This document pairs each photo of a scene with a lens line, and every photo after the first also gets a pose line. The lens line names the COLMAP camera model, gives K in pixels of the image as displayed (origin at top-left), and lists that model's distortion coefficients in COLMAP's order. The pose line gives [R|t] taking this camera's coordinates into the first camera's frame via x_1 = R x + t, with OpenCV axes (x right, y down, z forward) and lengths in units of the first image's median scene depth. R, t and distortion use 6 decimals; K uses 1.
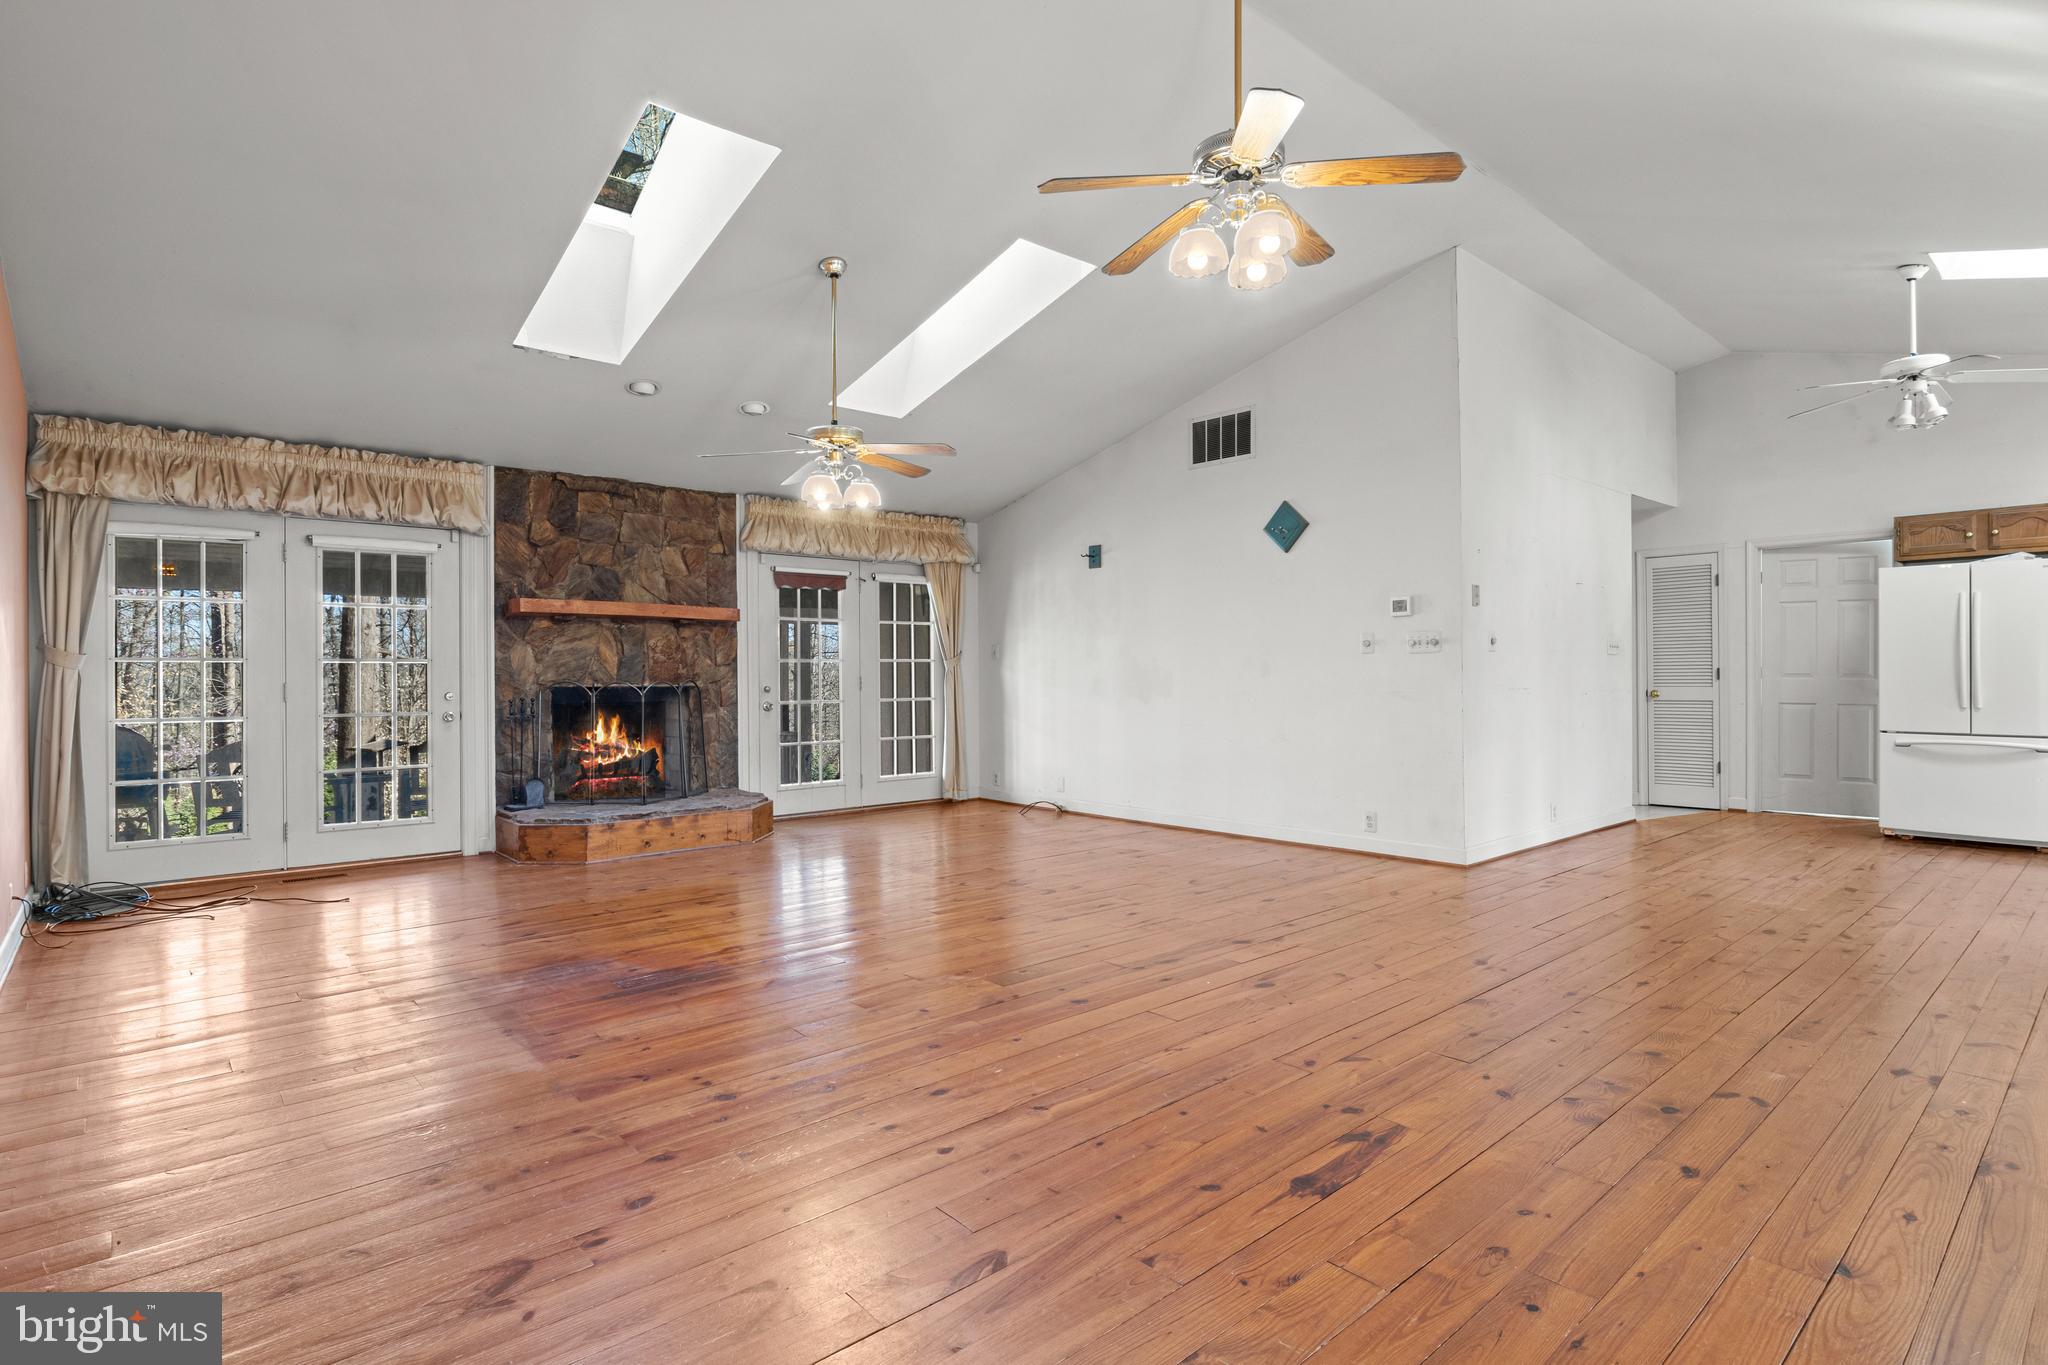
lens RADIAL K [[1014.5, 0, 1029.5], [0, 1014.5, 673.4], [0, 0, 1]] dist [-0.013289, -0.002976]
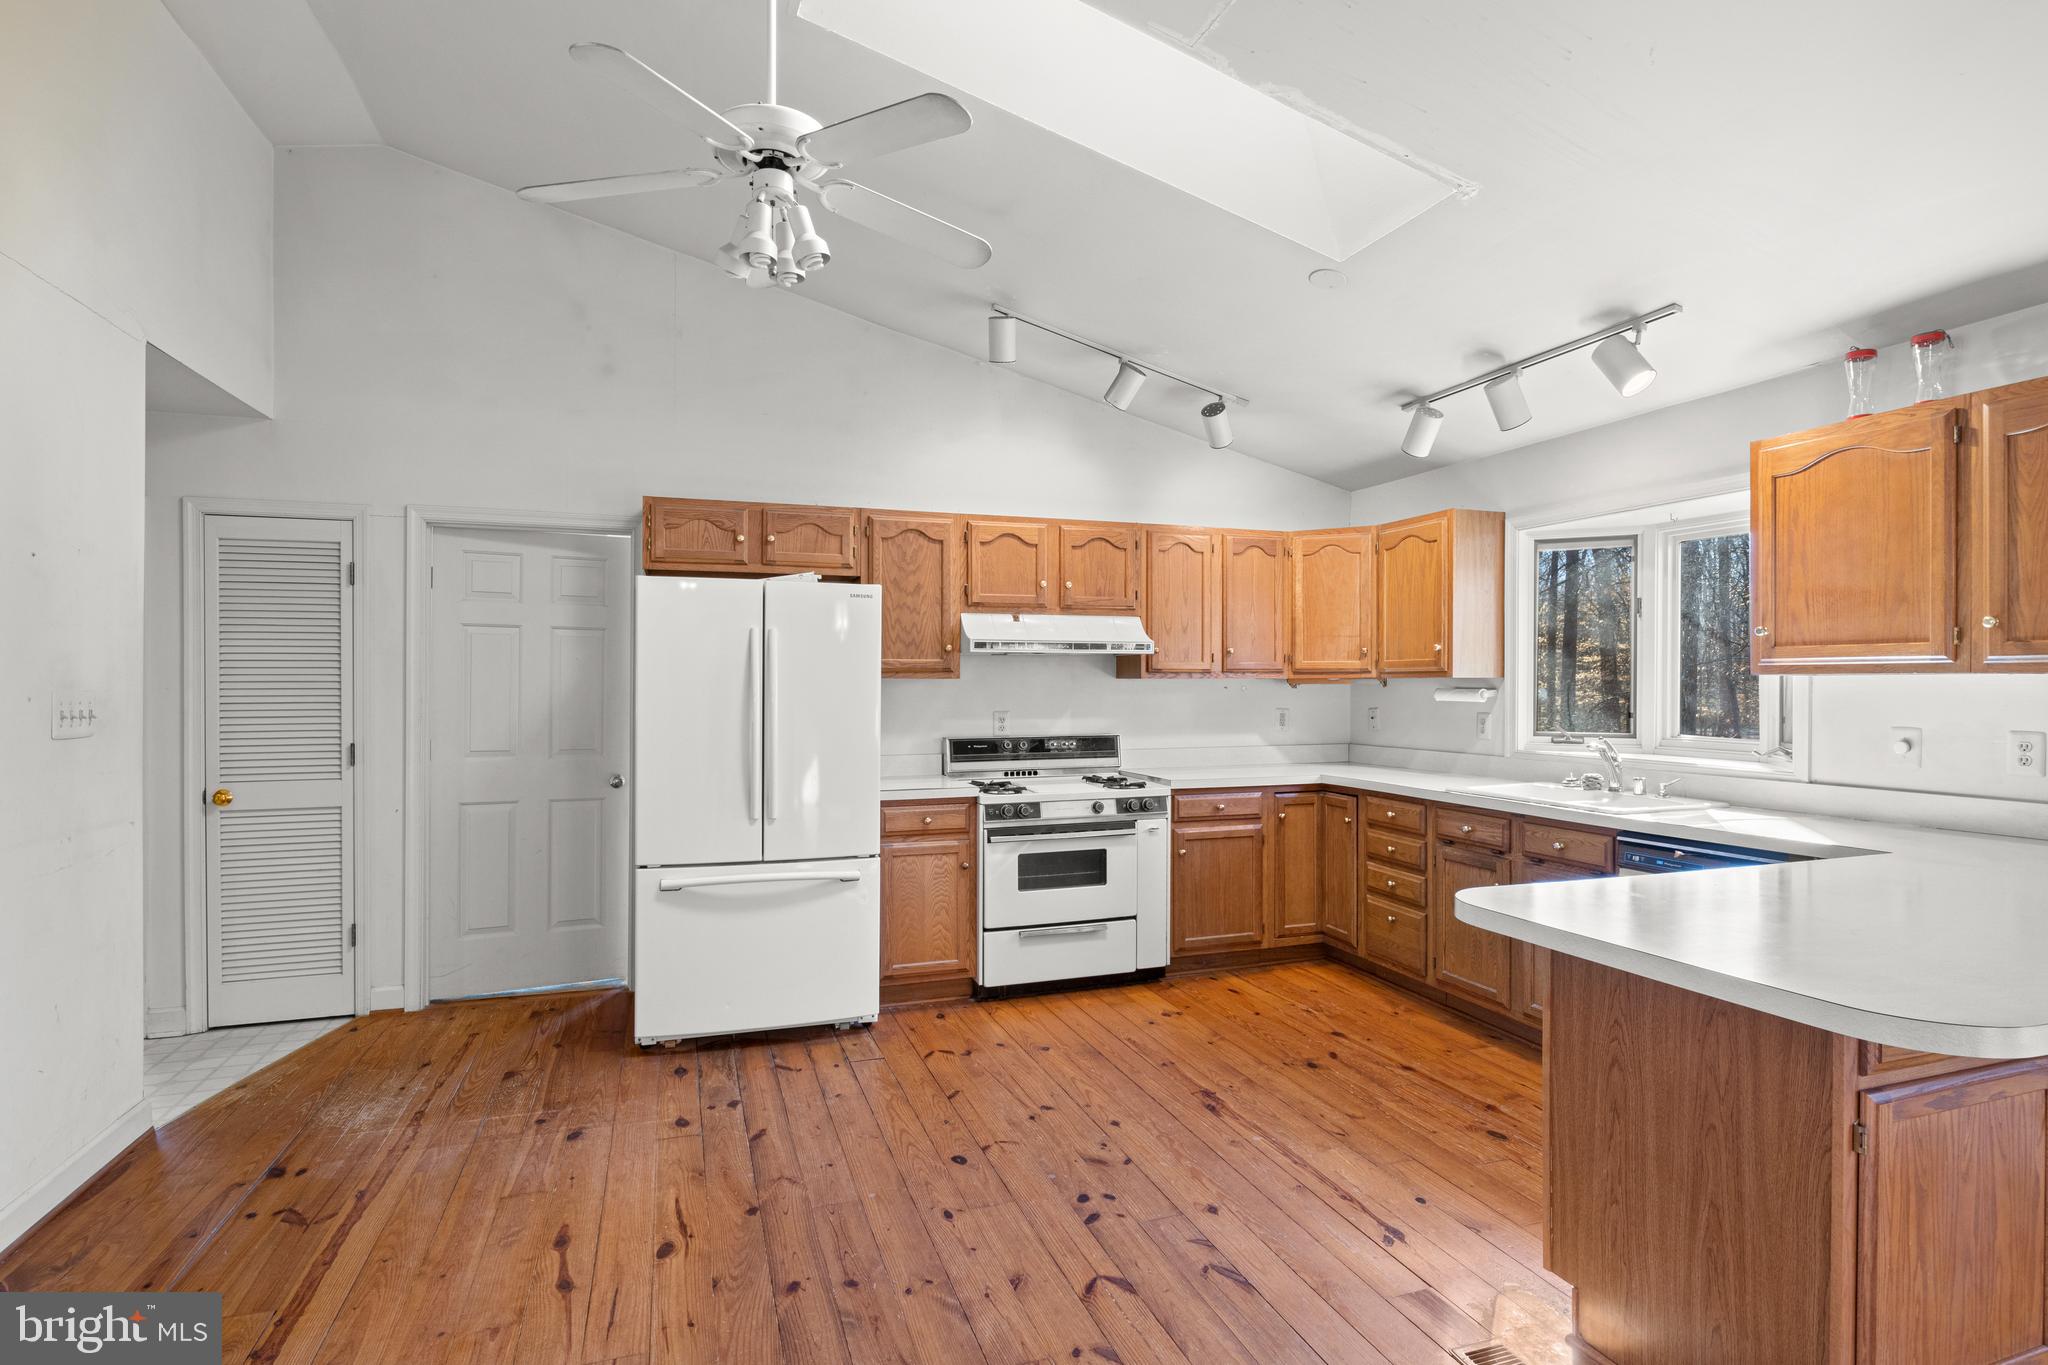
lens RADIAL K [[1014.5, 0, 1029.6], [0, 1014.5, 687.0], [0, 0, 1]] dist [-0.013289, -0.002976]
pose [[0.376941, 0.003171, 0.926232, 0.391146], [-0.003954, 0.999991, -0.001814, -0.040705], [-0.926229, -0.002978, 0.376950, 0.562989]]
